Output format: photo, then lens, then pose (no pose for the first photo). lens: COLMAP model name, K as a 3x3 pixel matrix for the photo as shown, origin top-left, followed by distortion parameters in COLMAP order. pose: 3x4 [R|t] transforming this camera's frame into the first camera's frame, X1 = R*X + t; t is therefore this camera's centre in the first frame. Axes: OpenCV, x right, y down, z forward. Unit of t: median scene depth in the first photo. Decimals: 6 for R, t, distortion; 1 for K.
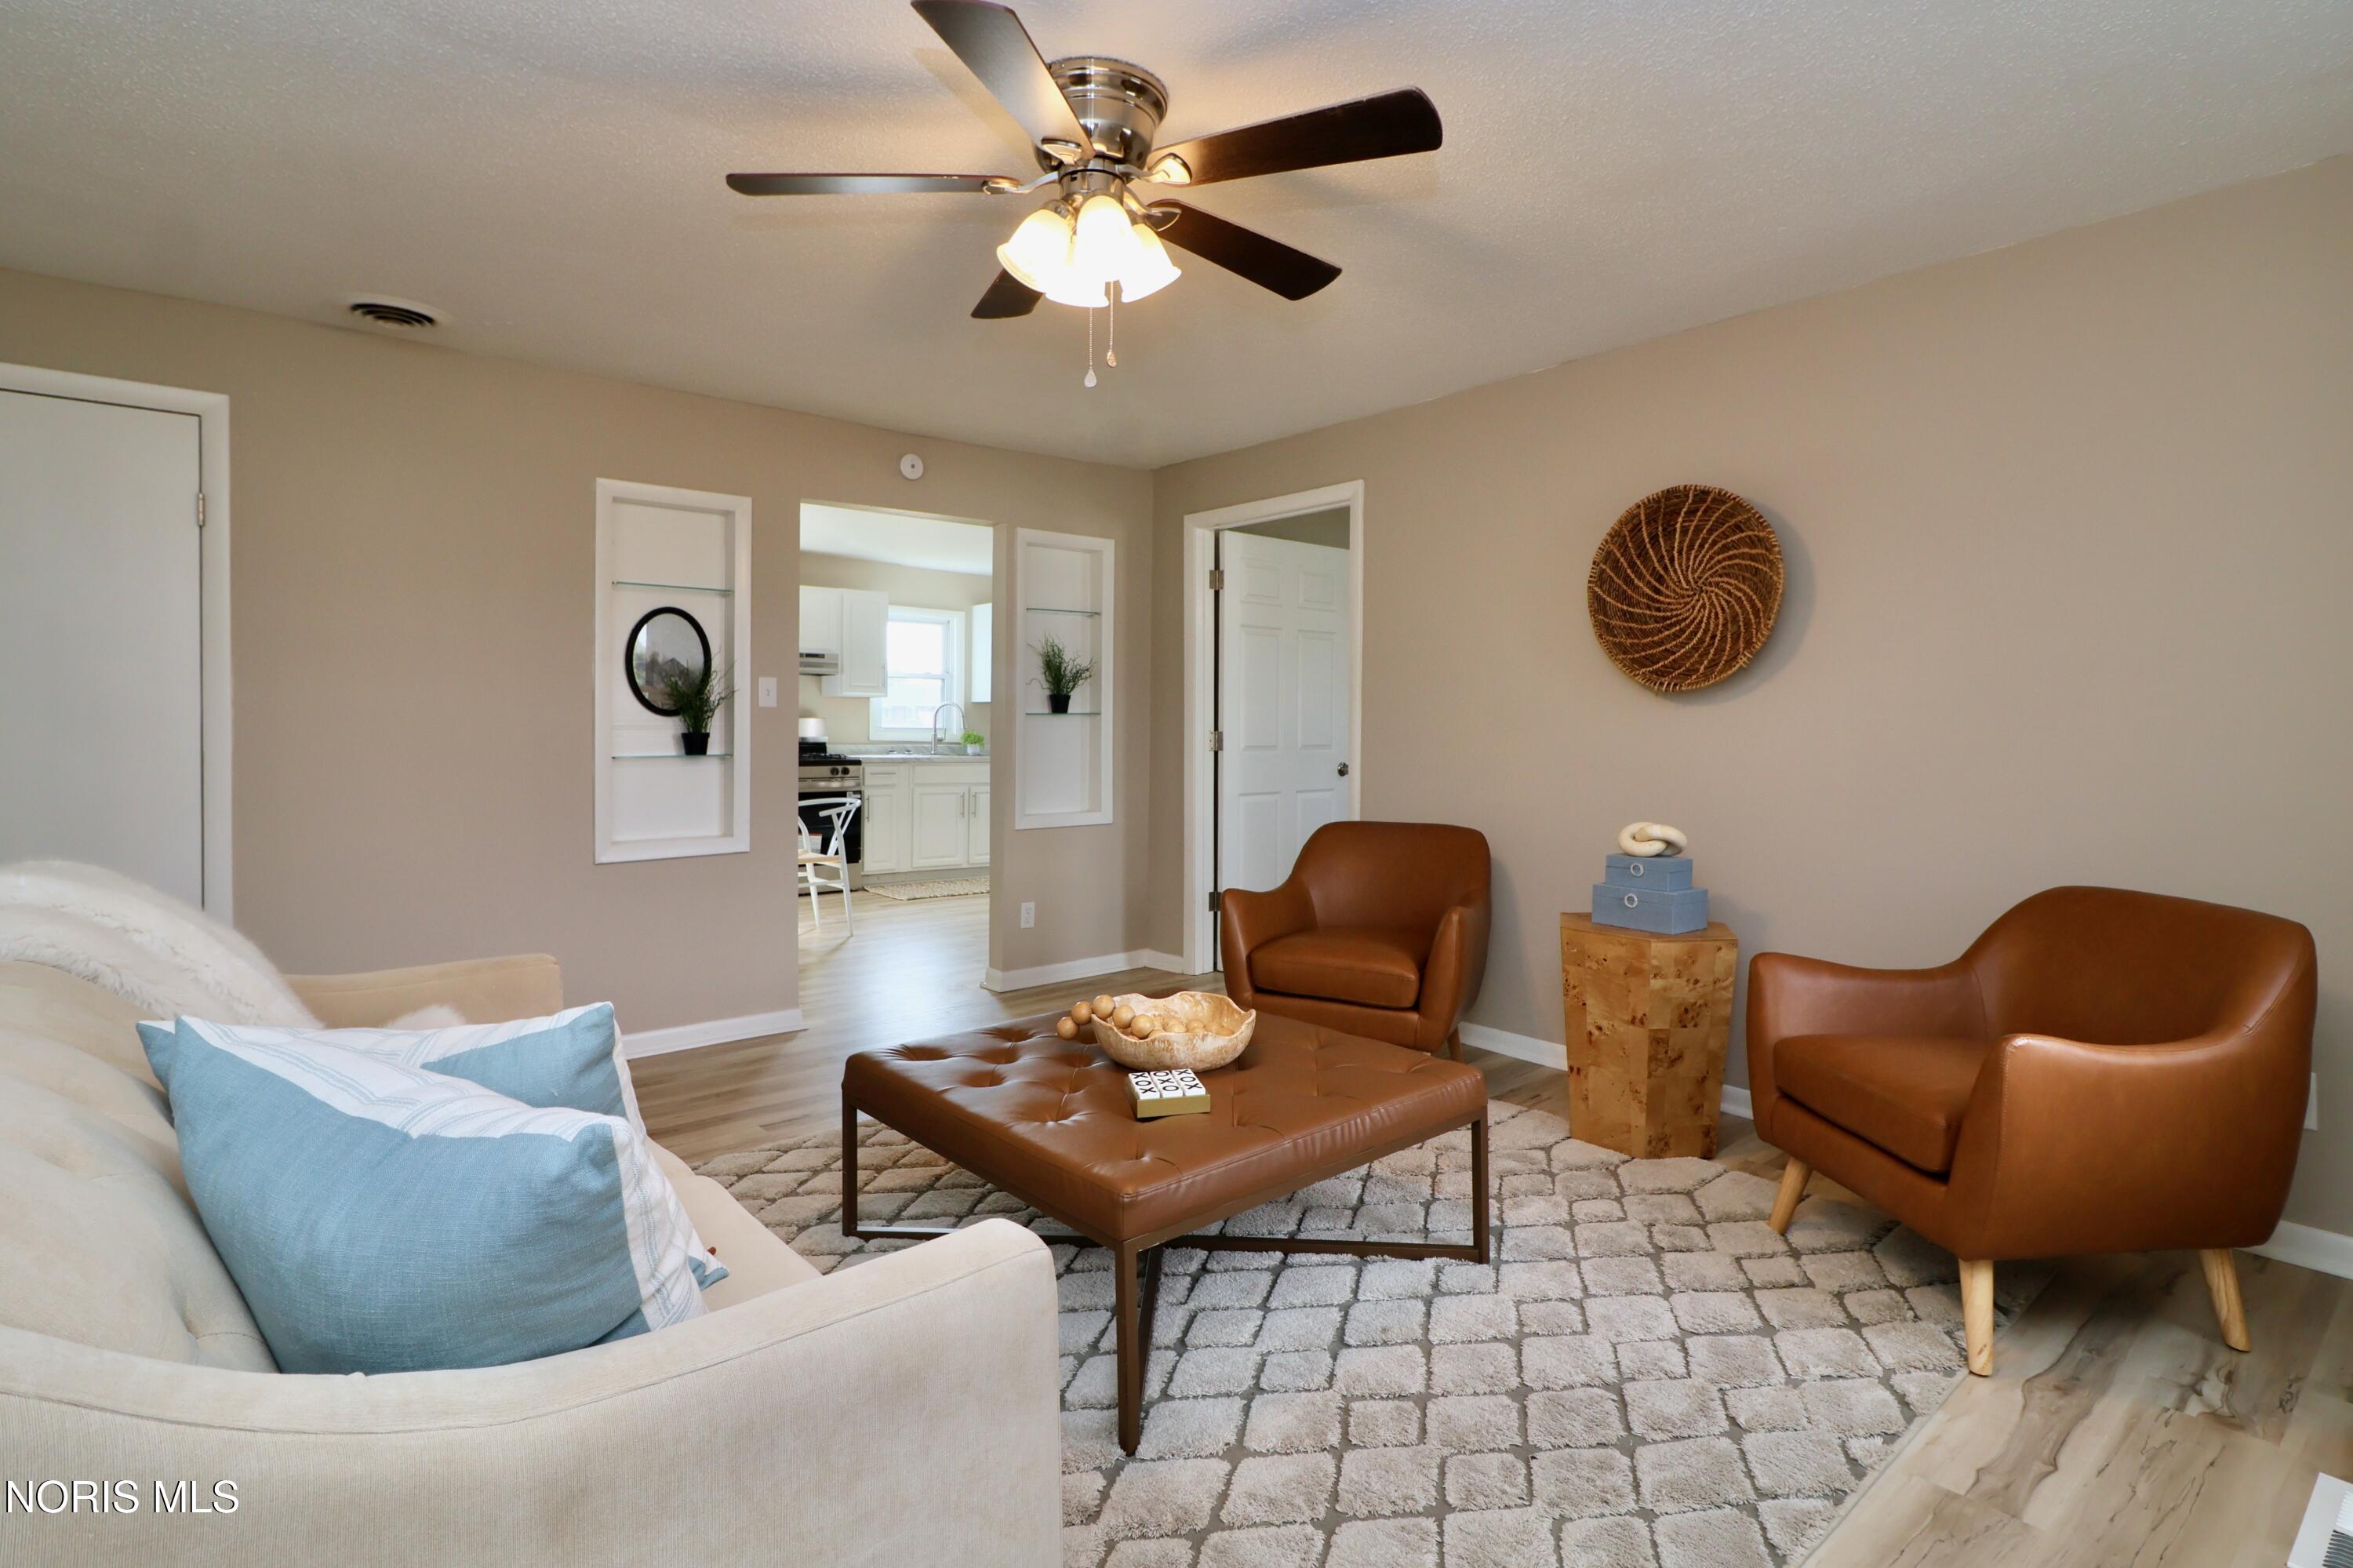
lens RADIAL K [[1123.0, 0, 1212.5], [0, 1123.0, 745.5], [0, 0, 1]] dist [-0.000682, -0.000232]
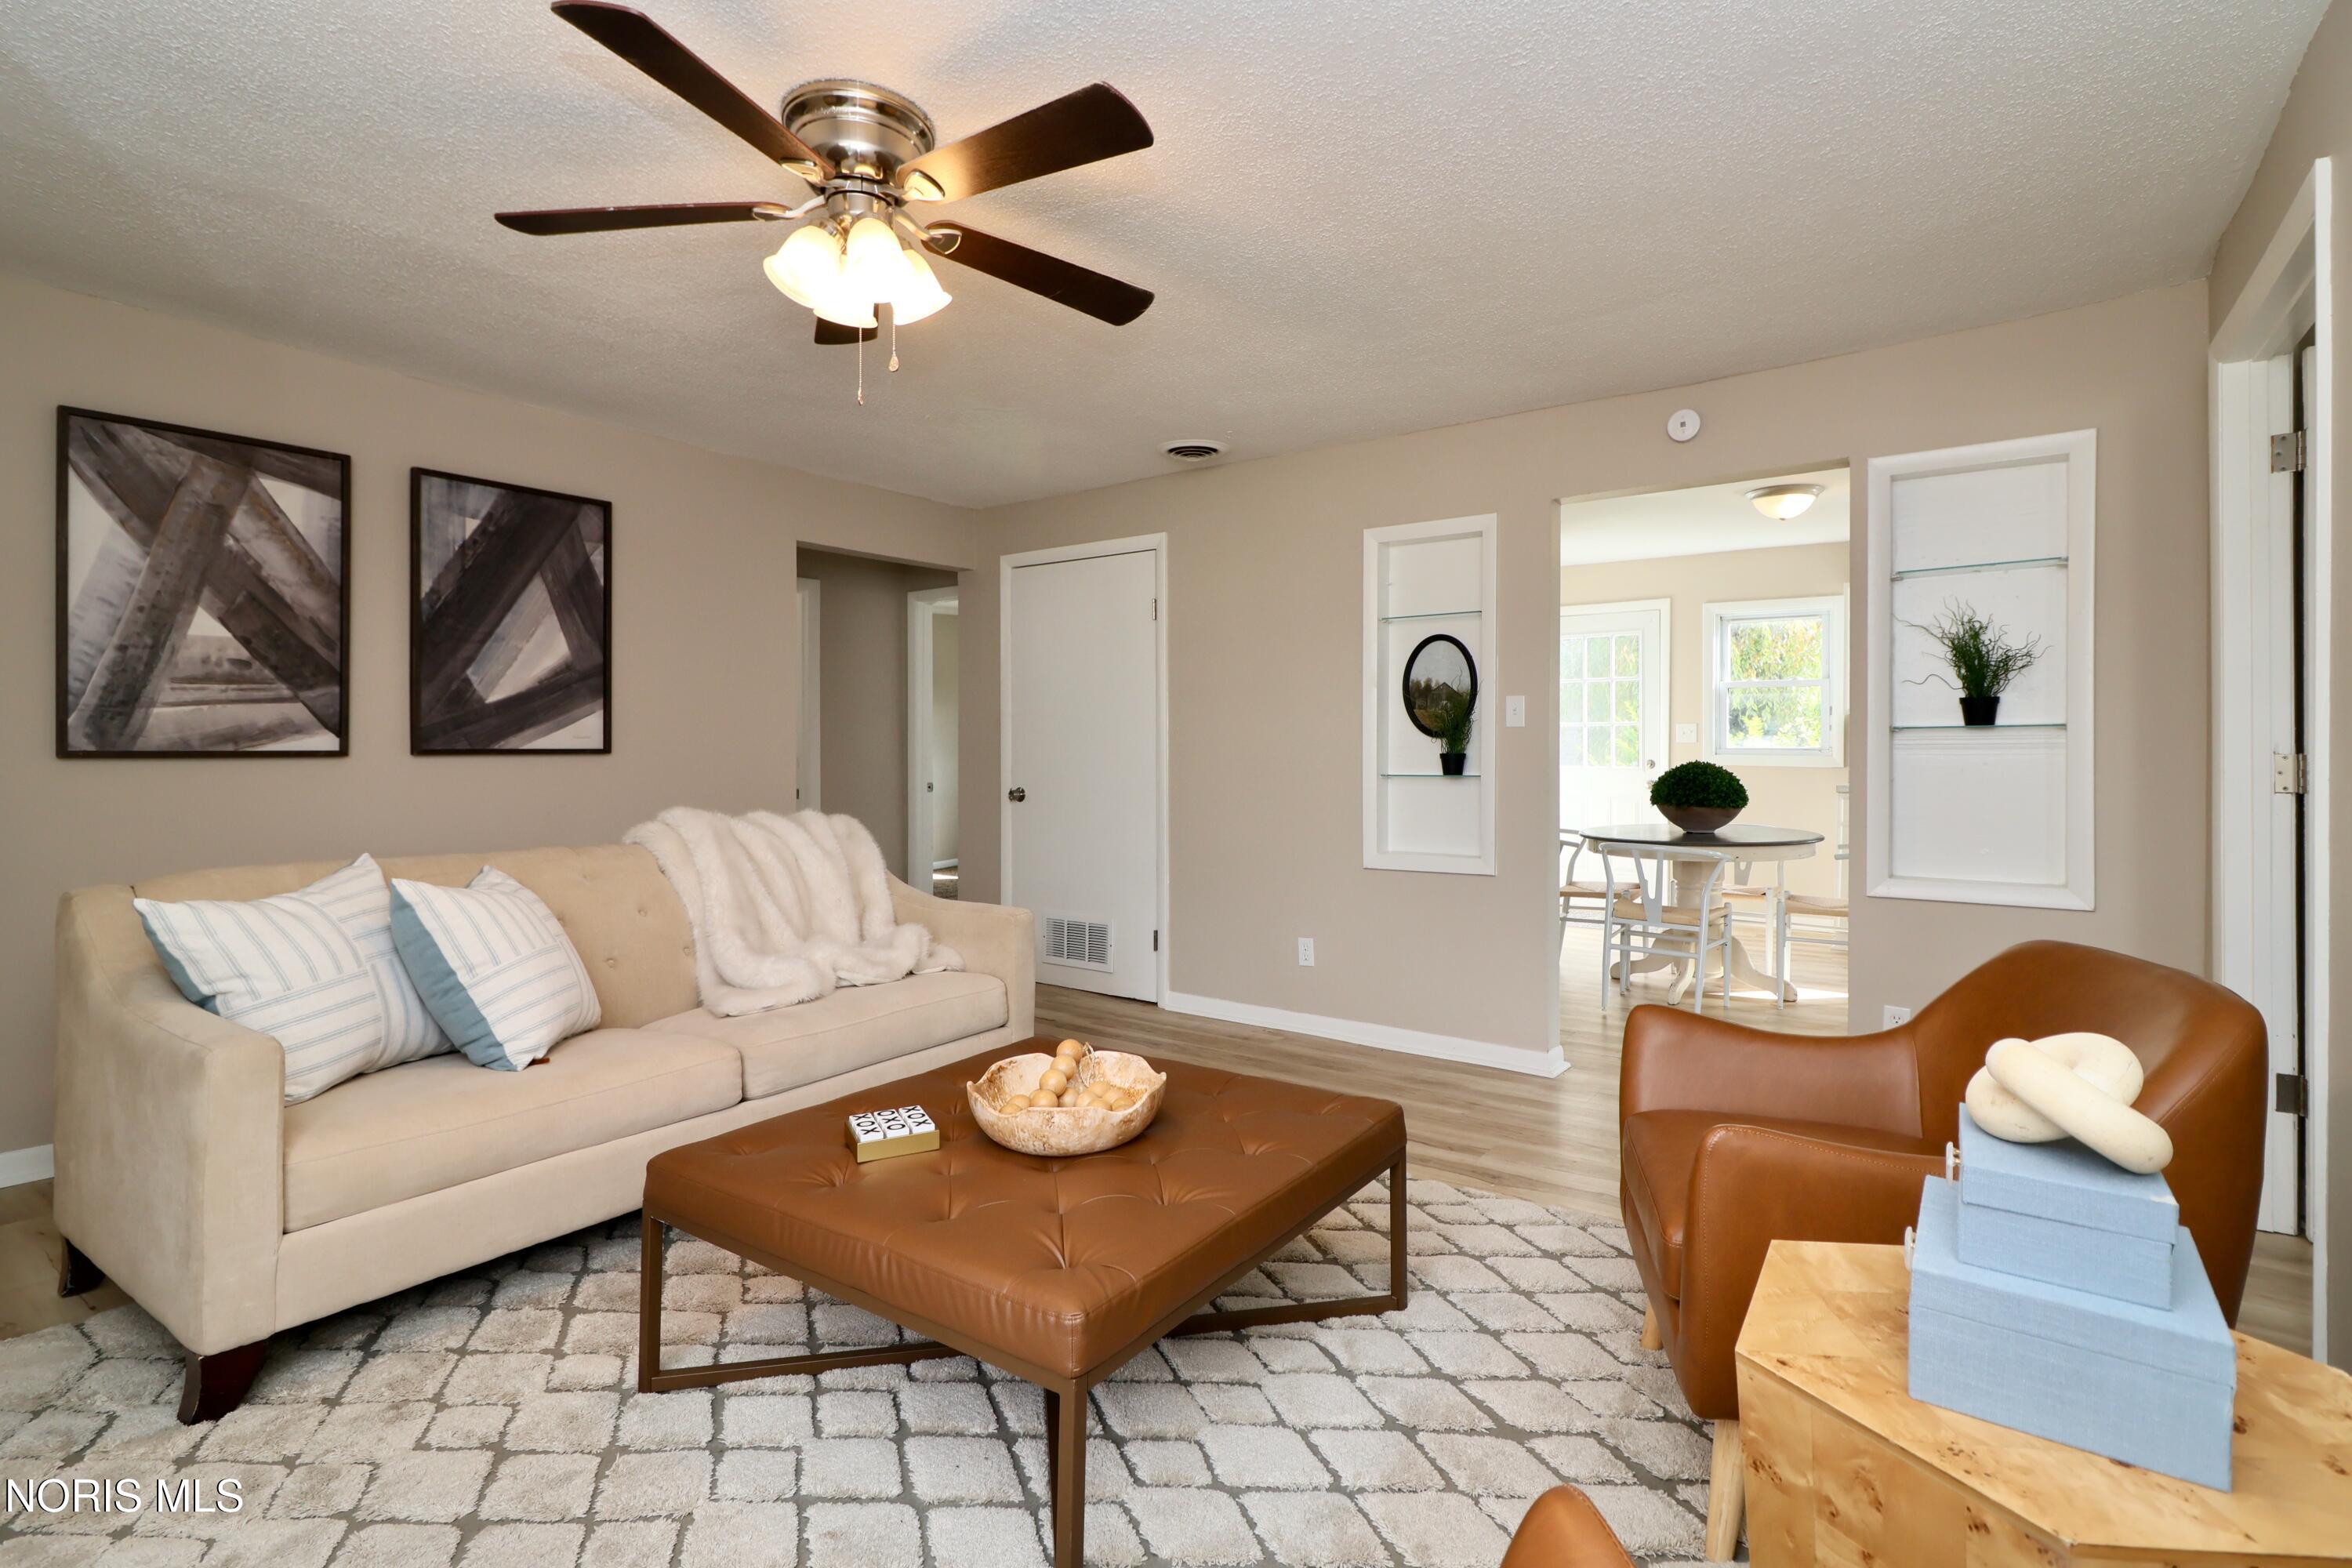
lens RADIAL K [[1122.5, 0, 1212.0], [0, 1122.5, 745.5], [0, 0, 1]] dist [-0.000682, -0.000232]
pose [[0.232492, -0.004446, -0.972588, 0.490554], [-0.017958, 0.999799, -0.008863, -0.005380], [0.972433, 0.019526, 0.232365, 0.547769]]
